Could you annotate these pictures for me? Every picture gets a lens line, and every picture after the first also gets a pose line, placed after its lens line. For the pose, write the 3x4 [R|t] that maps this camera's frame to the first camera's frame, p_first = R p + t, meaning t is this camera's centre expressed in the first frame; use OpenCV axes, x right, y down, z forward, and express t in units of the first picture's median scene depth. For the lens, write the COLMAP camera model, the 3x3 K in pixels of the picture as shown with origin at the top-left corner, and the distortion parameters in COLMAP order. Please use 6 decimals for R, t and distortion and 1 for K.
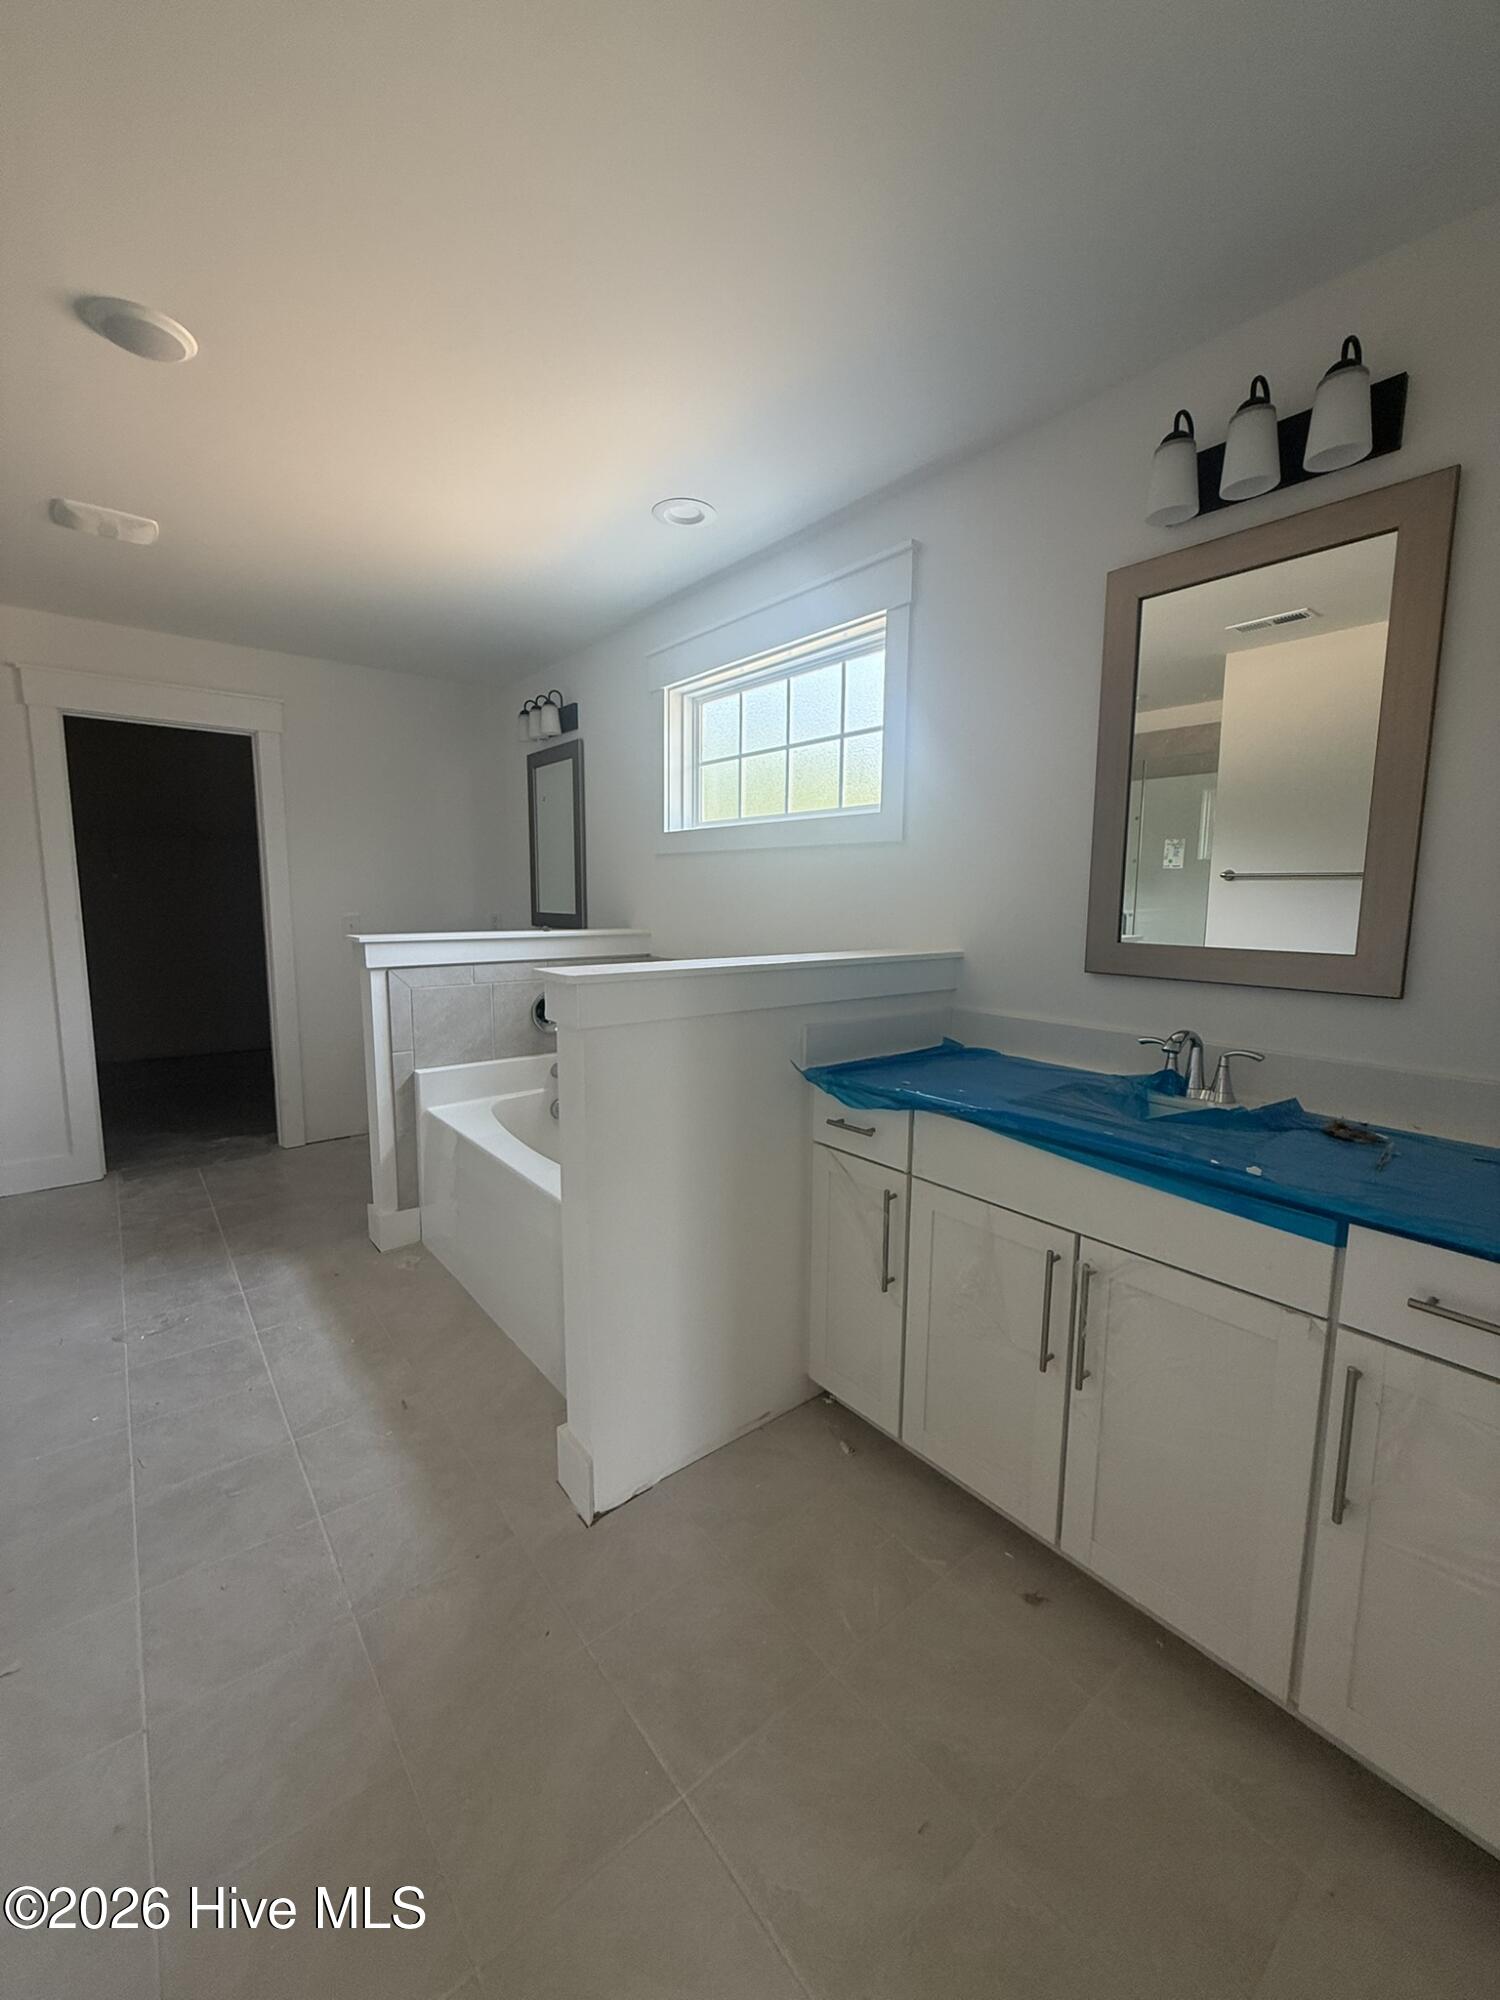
lens RADIAL K [[802.2, 0, 745.8], [0, 802.2, 1000.0], [0, 0, 1]] dist [-0.000350, 0.000705]
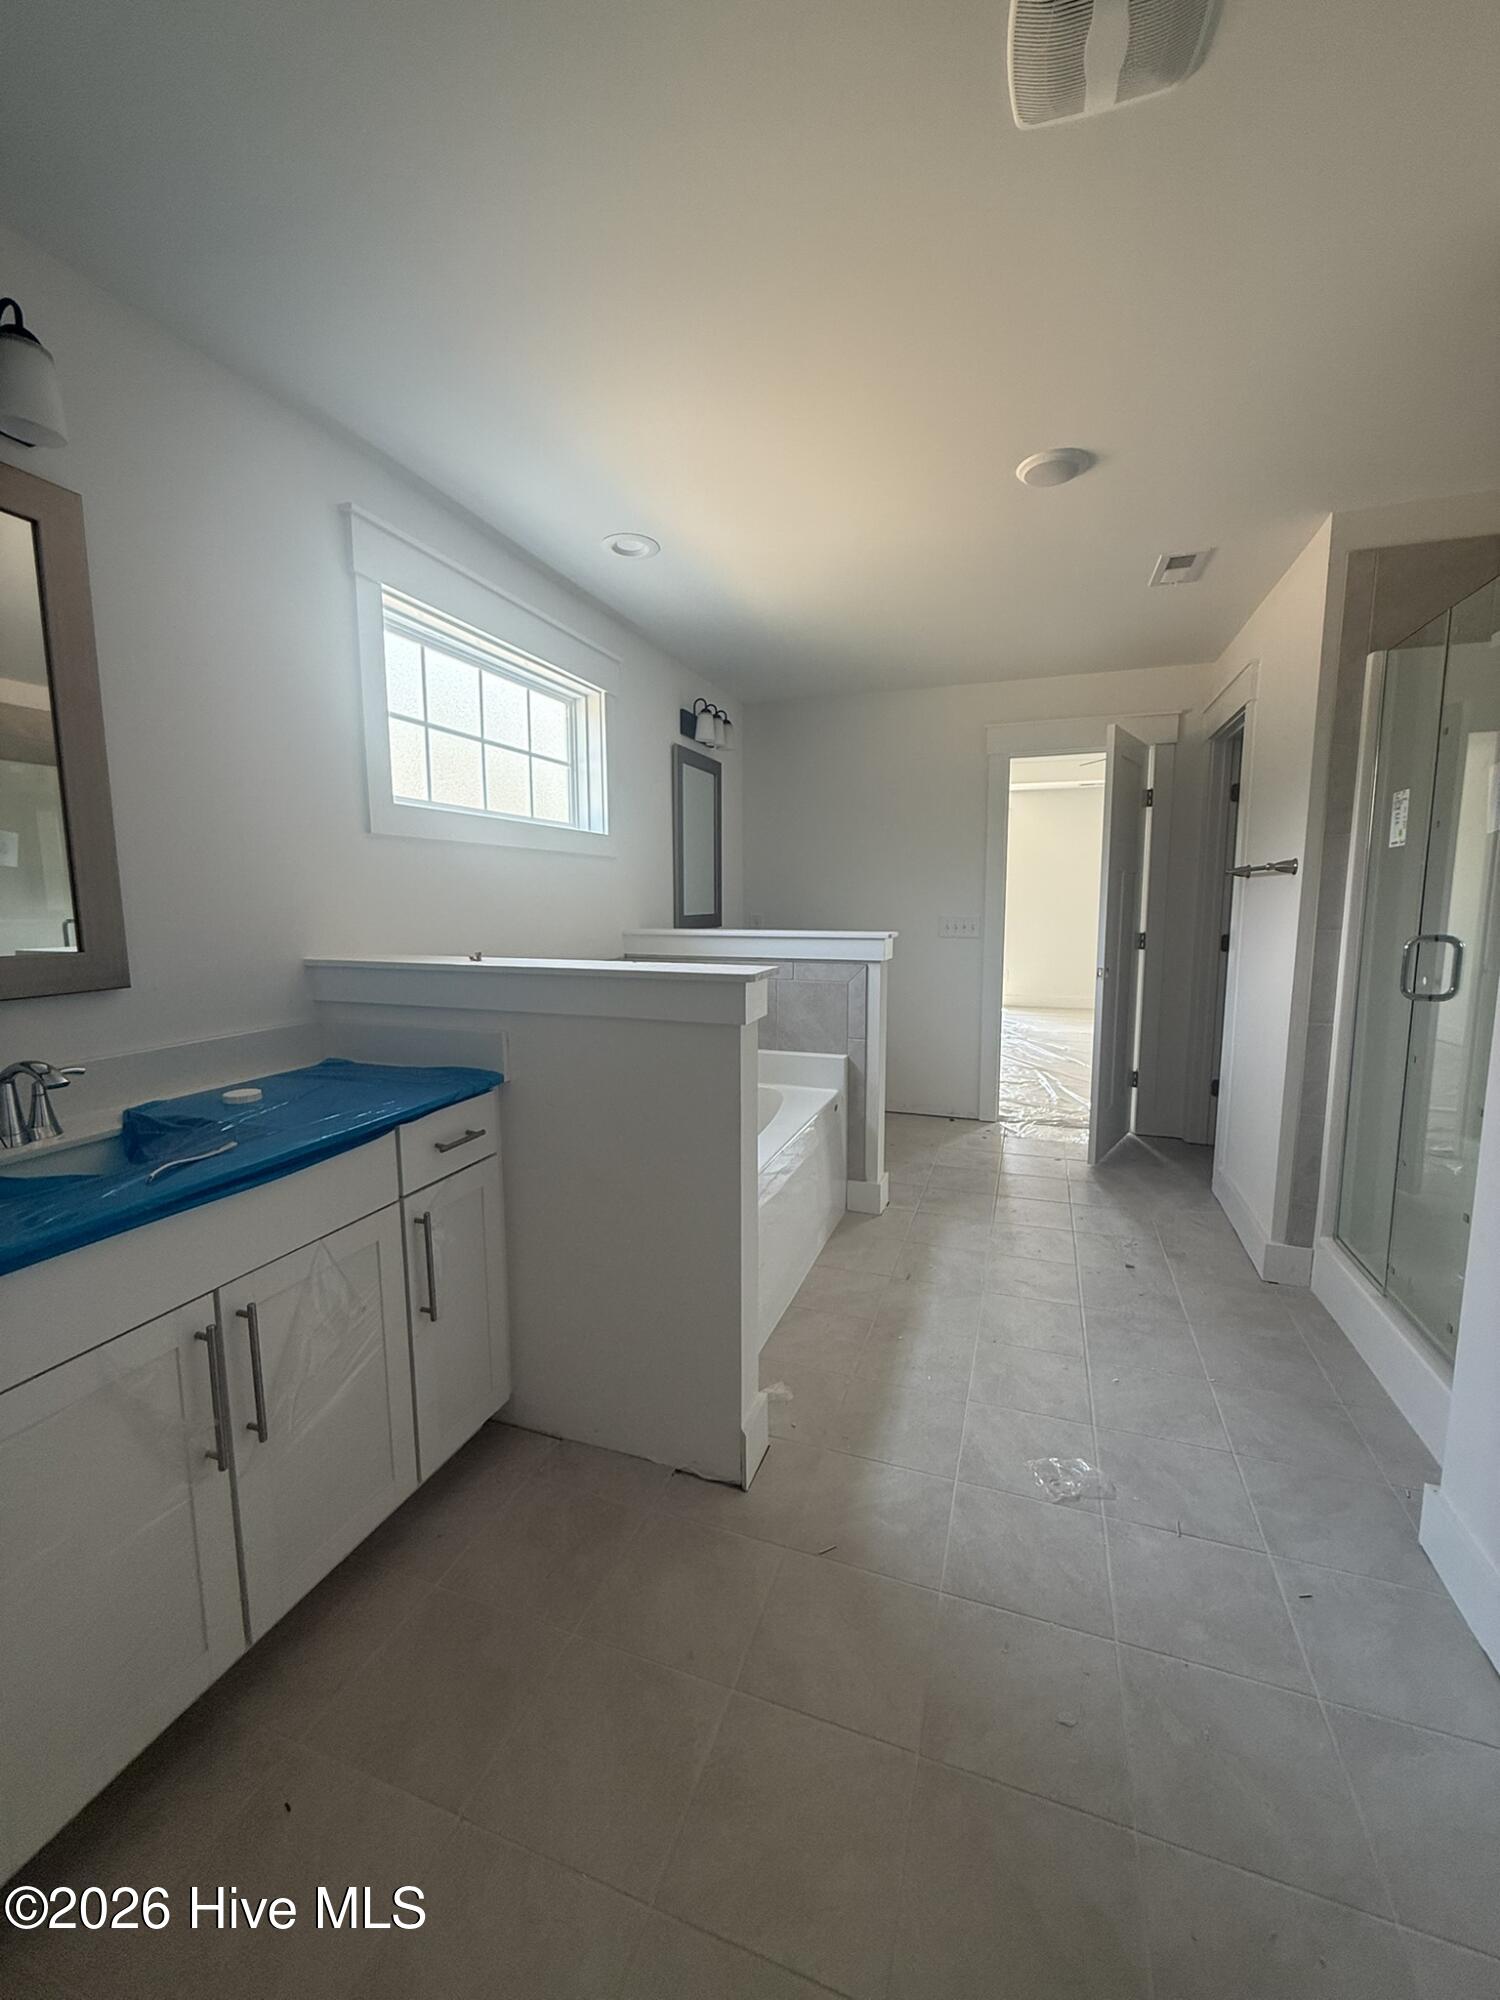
lens RADIAL K [[802.2, 0, 761.5], [0, 802.2, 995.2], [0, 0, 1]] dist [-0.000350, 0.000705]
pose [[-0.541619, -0.115738, 0.832619, -0.947099], [0.105838, 0.973206, 0.204127, -0.176653], [-0.833935, 0.198682, -0.514857, 1.258481]]
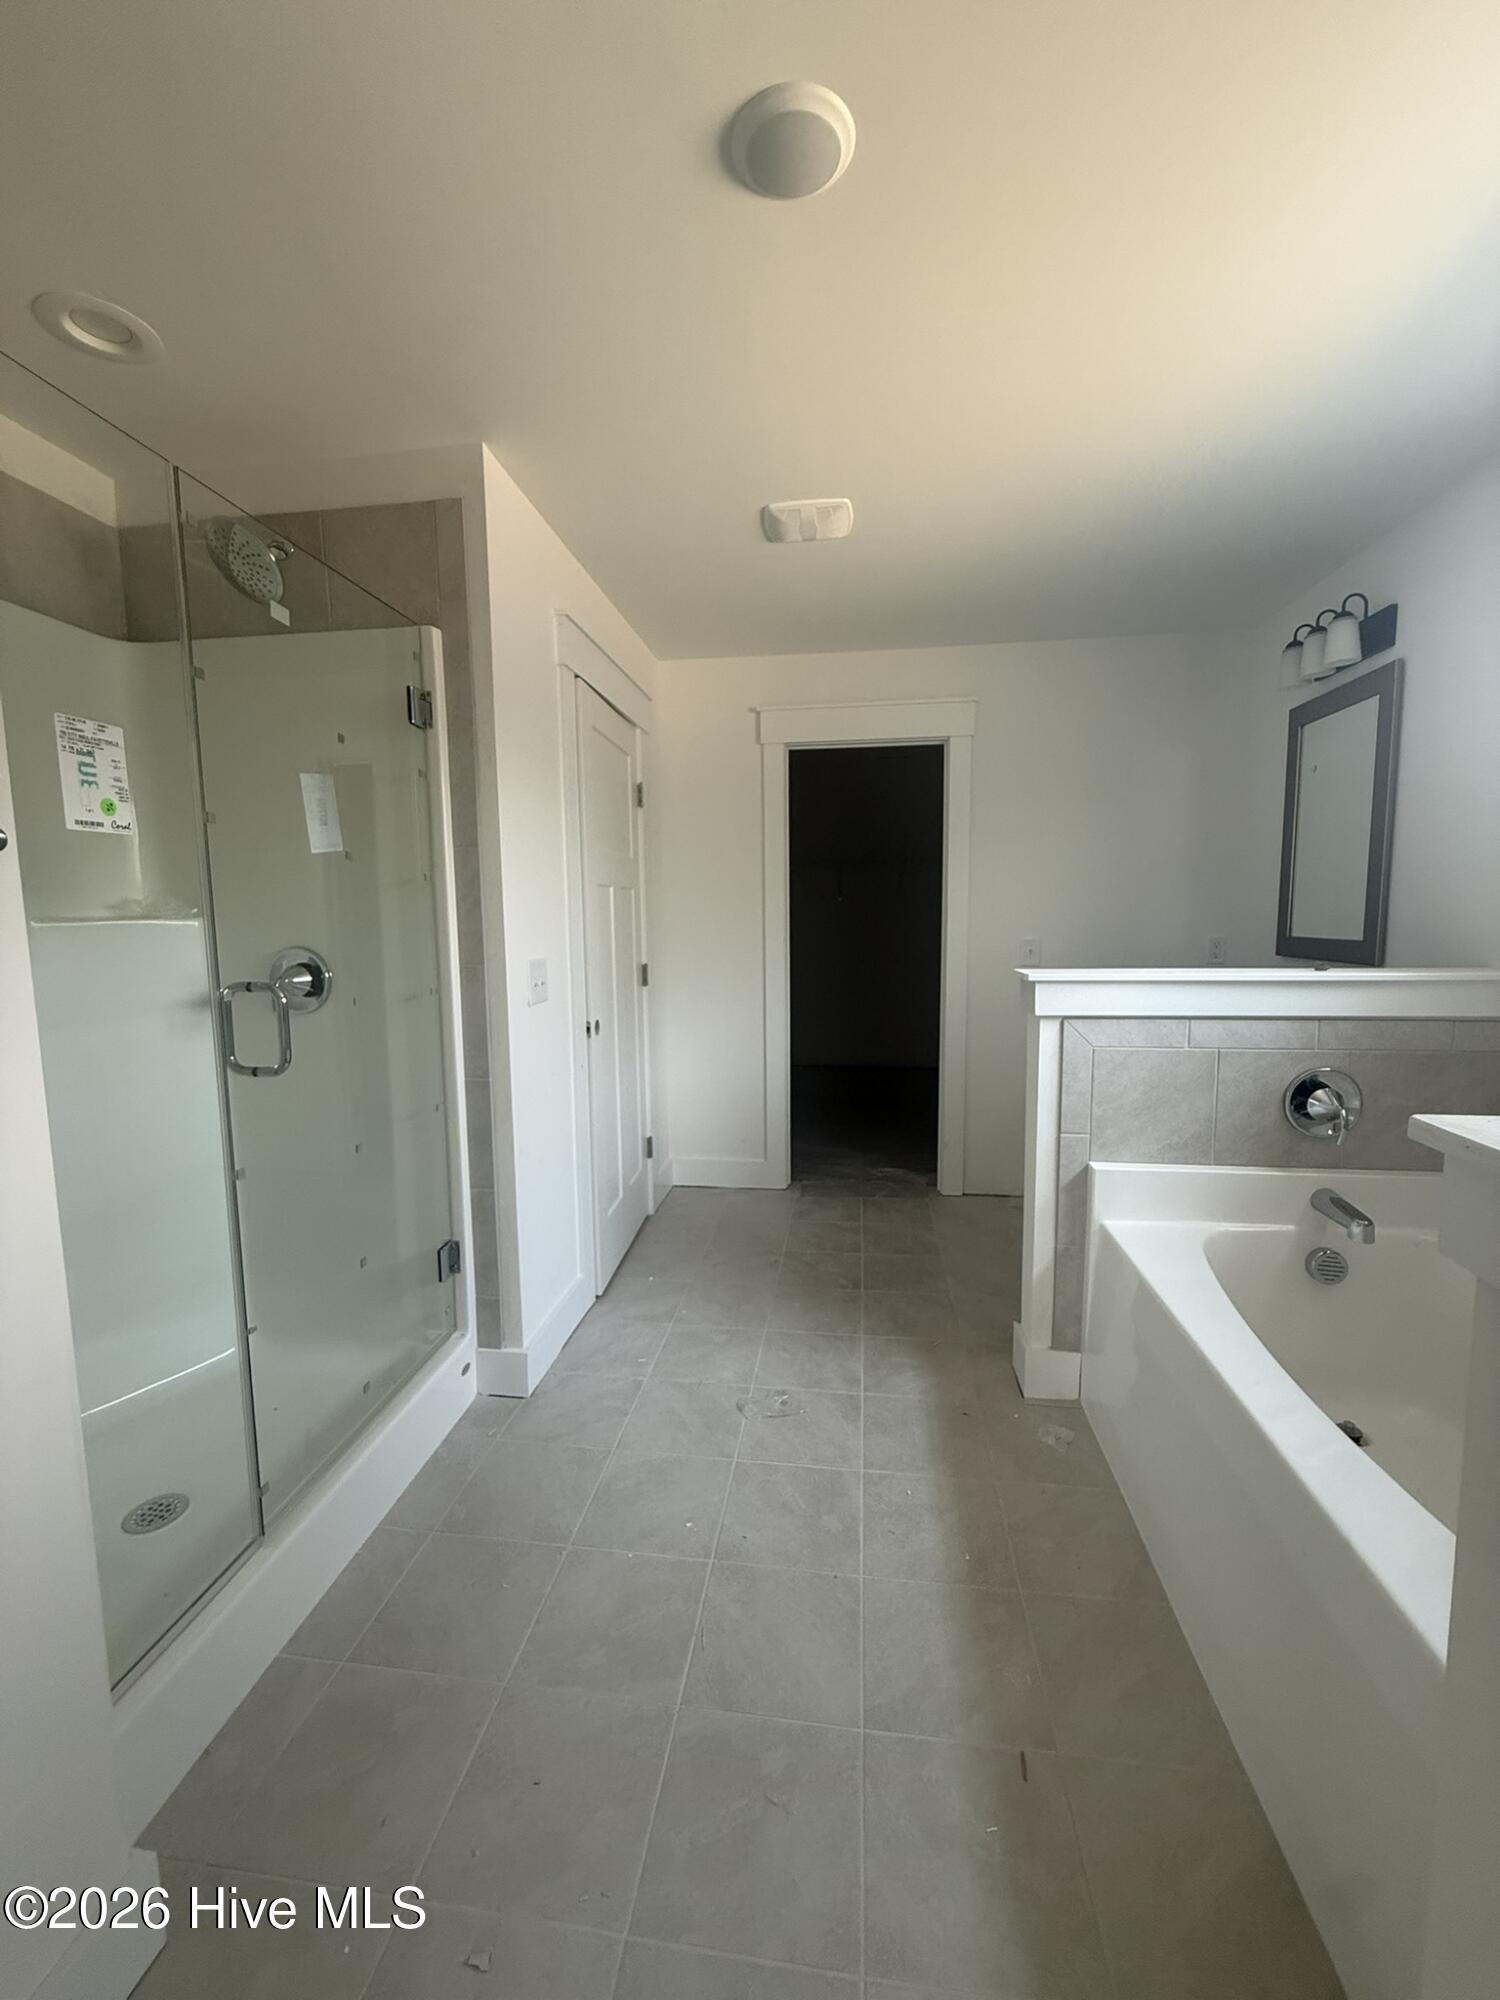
lens RADIAL K [[802.2, 0, 757.3], [0, 802.2, 996.0], [0, 0, 1]] dist [-0.000350, 0.000705]
pose [[0.696456, 0.059811, -0.715102, -0.117942], [-0.077126, 0.996987, 0.008273, -0.041537], [0.713443, 0.049391, 0.698971, 0.285355]]
